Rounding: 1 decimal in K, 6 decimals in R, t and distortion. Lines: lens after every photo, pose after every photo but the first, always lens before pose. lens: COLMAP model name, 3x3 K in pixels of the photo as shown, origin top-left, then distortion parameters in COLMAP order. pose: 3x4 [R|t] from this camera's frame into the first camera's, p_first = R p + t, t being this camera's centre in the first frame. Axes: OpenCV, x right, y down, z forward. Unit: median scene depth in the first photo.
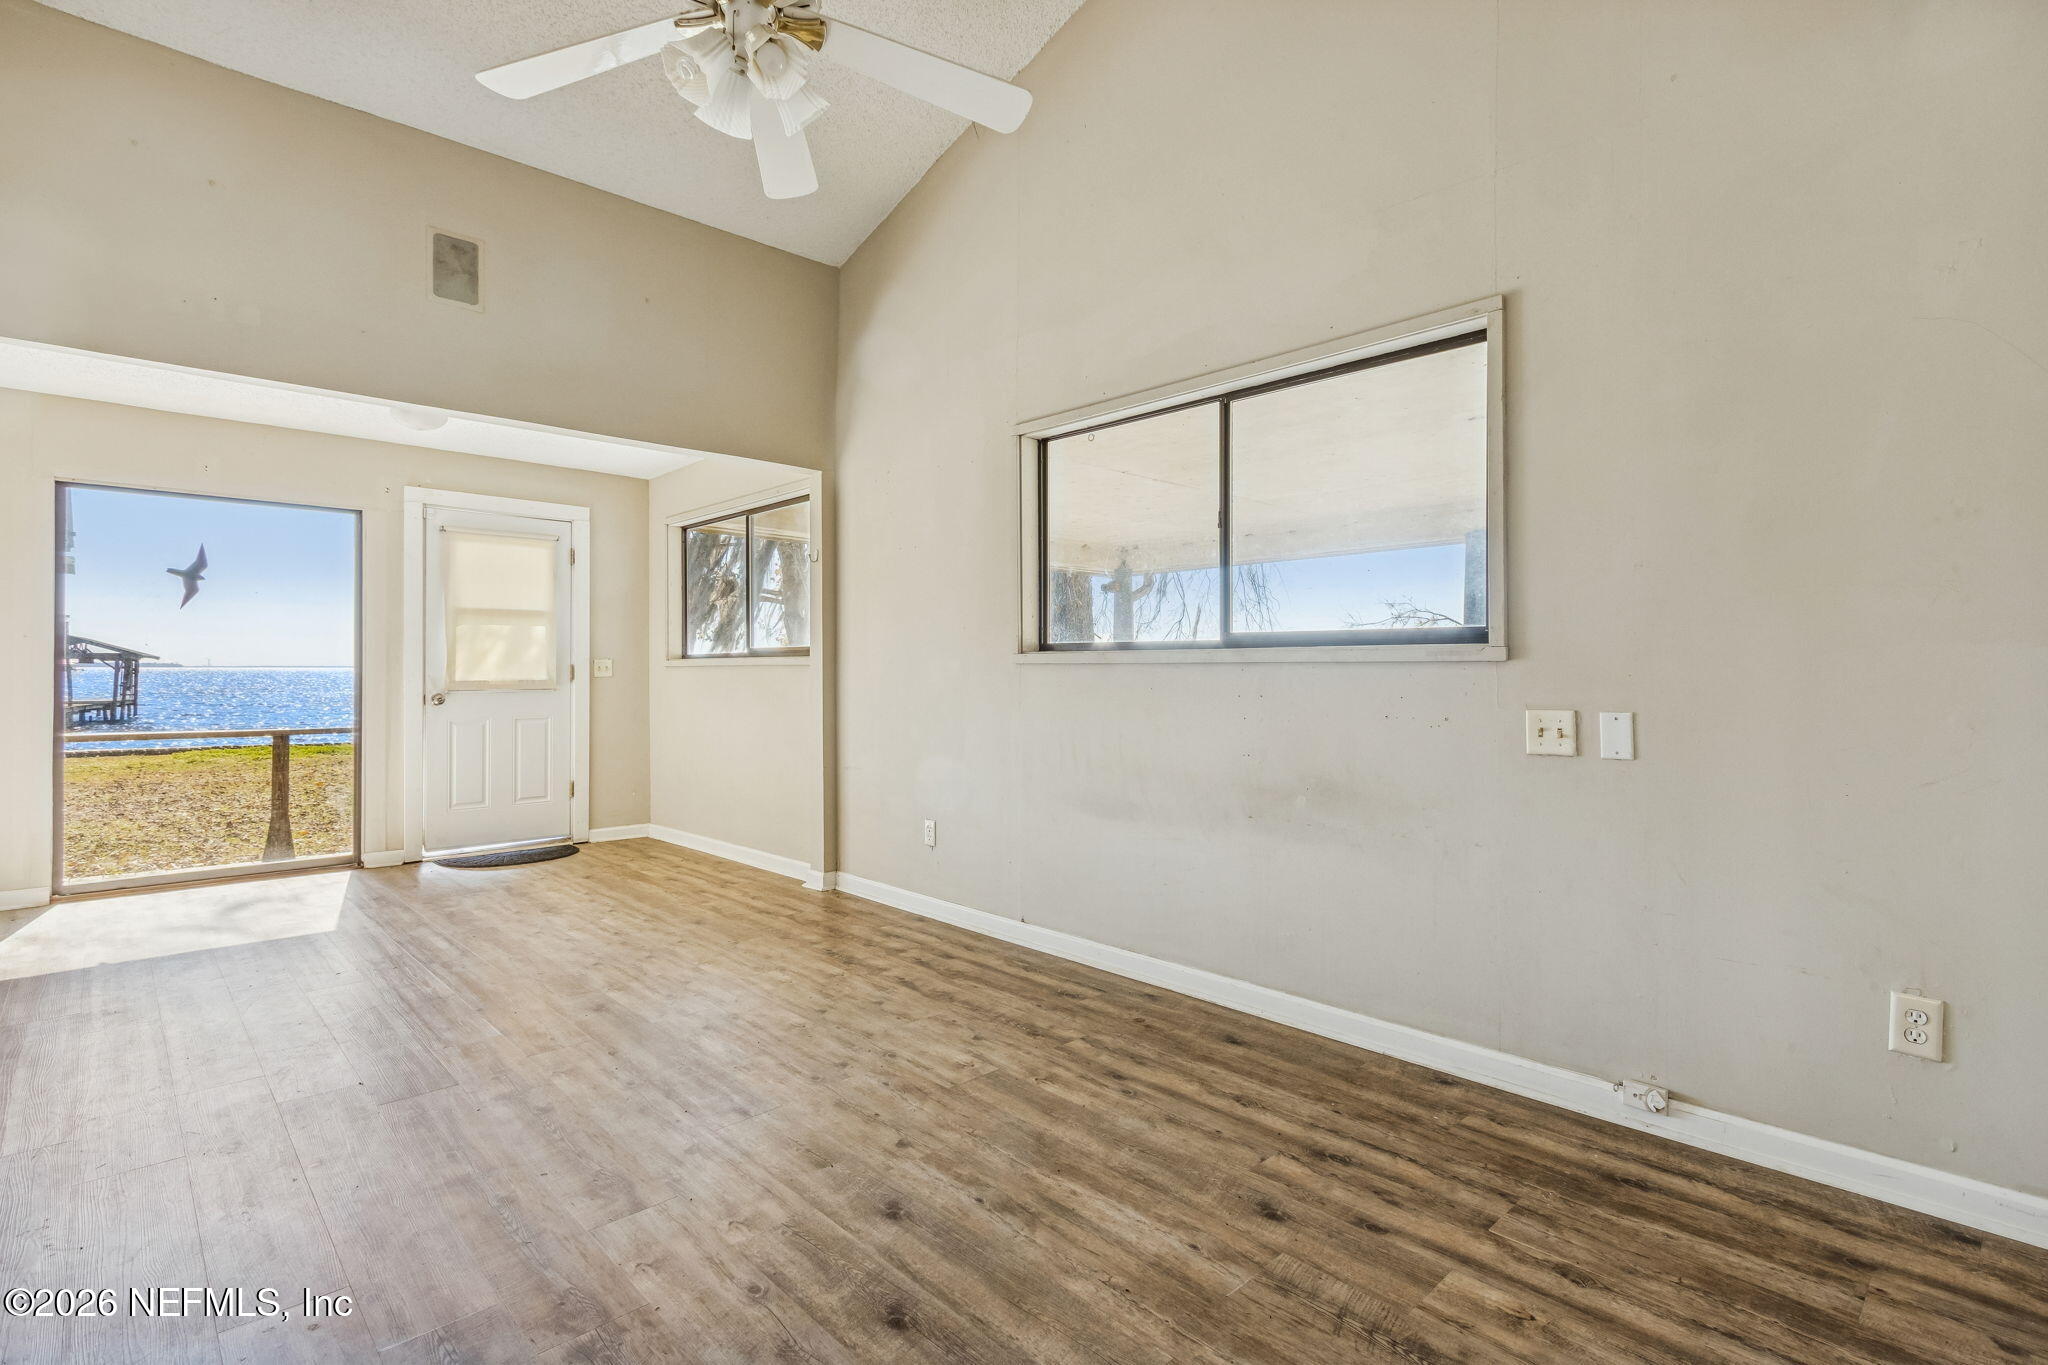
lens RADIAL K [[971.2, 0, 1017.9], [0, 971.2, 675.2], [0, 0, 1]] dist [0.001579, 0.000383]
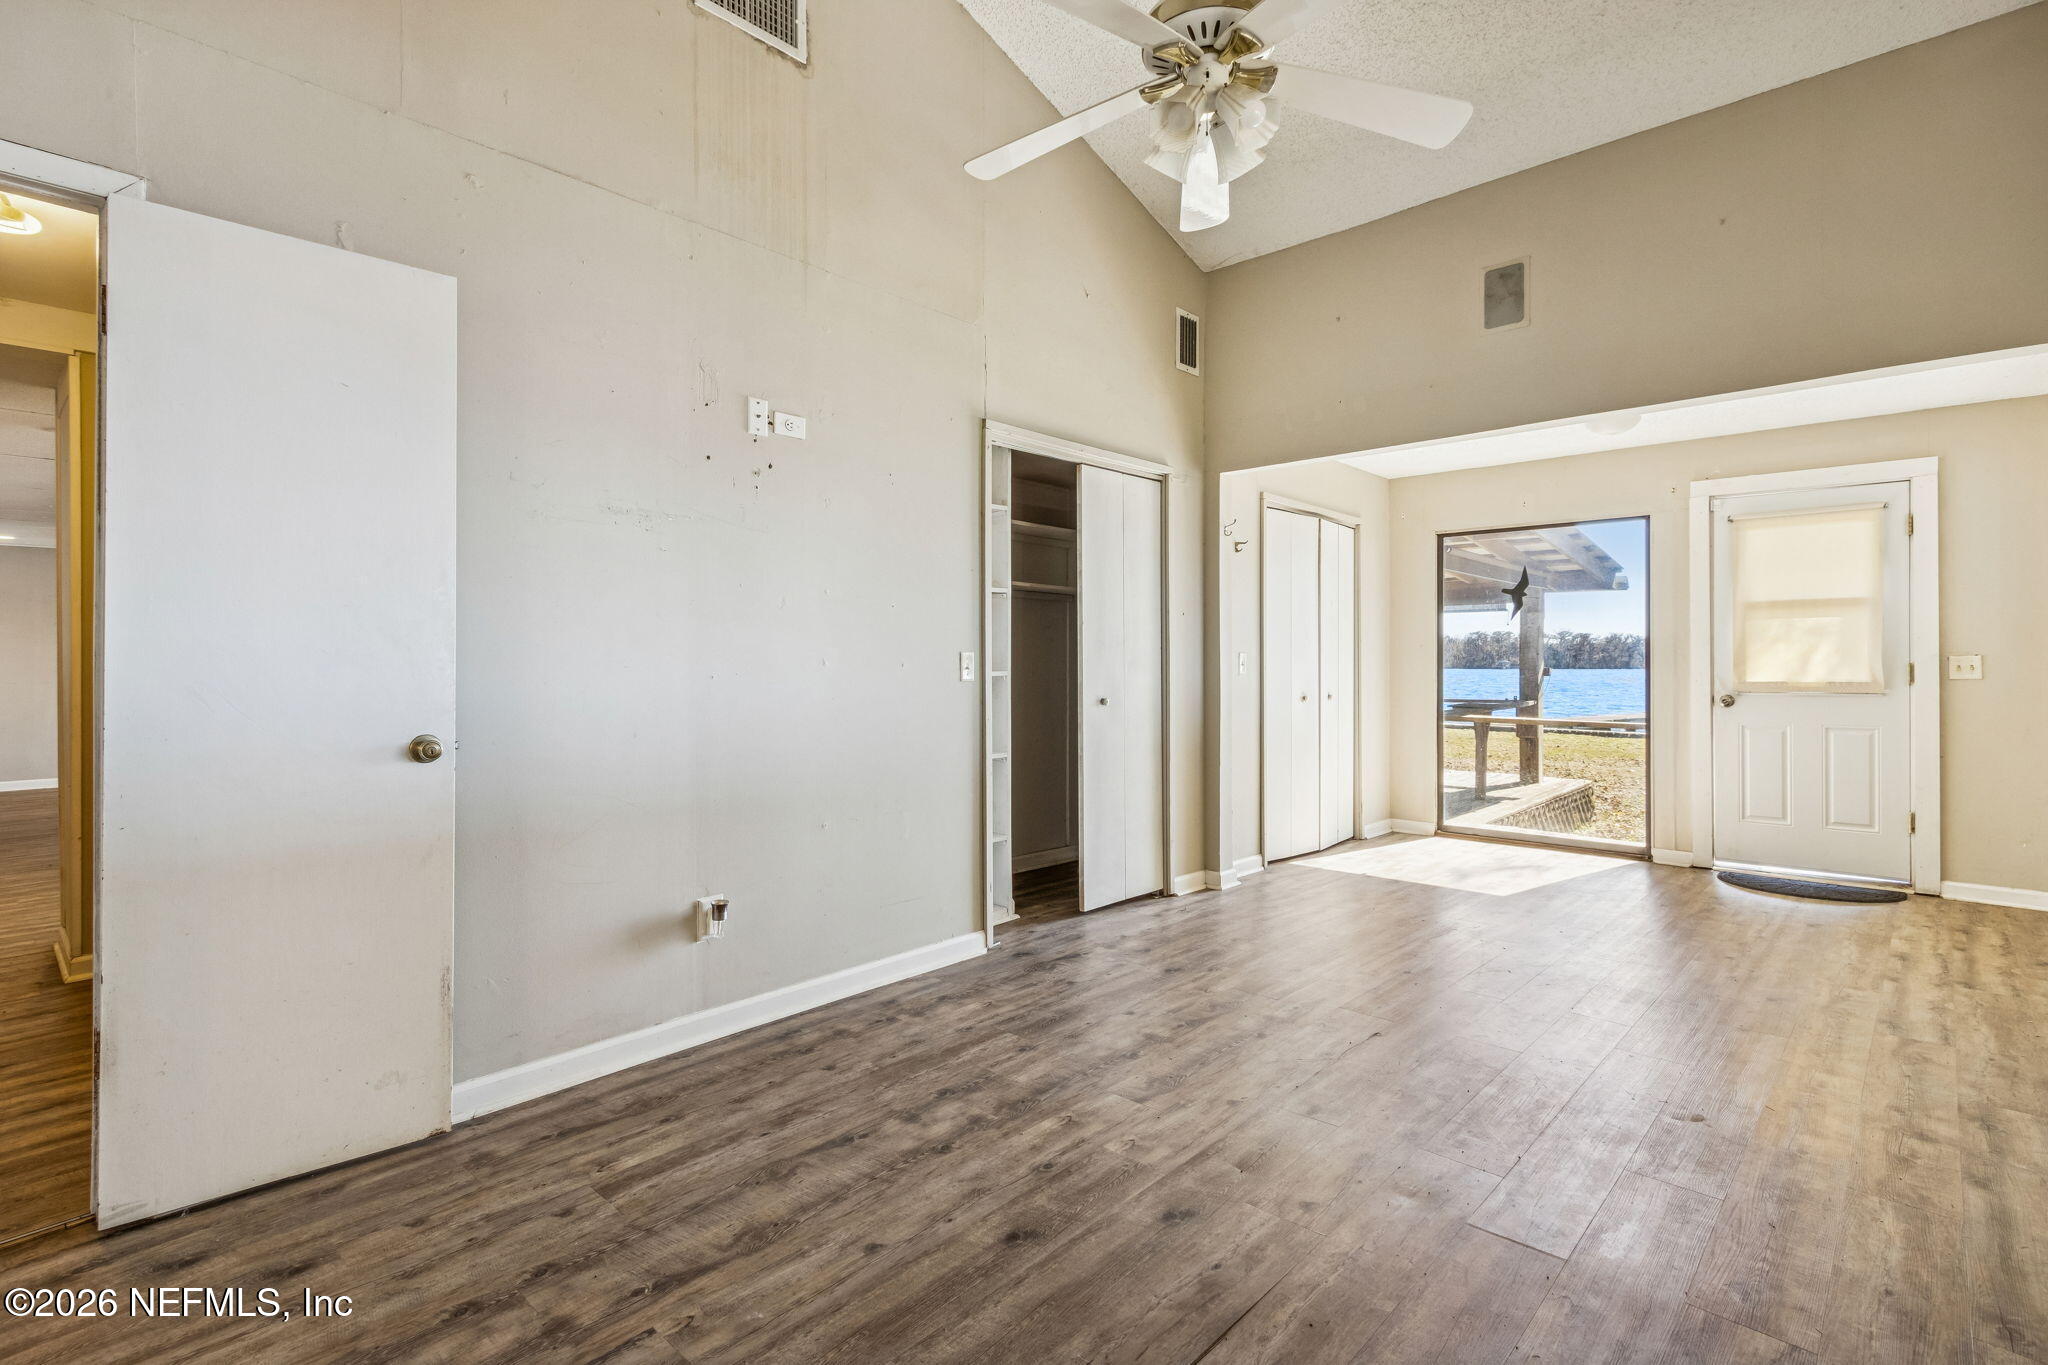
lens RADIAL K [[950.3, 0, 1018.8], [0, 950.3, 671.3], [0, 0, 1]] dist [0.001499, -0.000111]
pose [[0.069350, 0.004437, -0.997583, 0.312348], [-0.005529, 0.999976, 0.004063, -0.004238], [0.997577, 0.005233, 0.069373, 0.287358]]
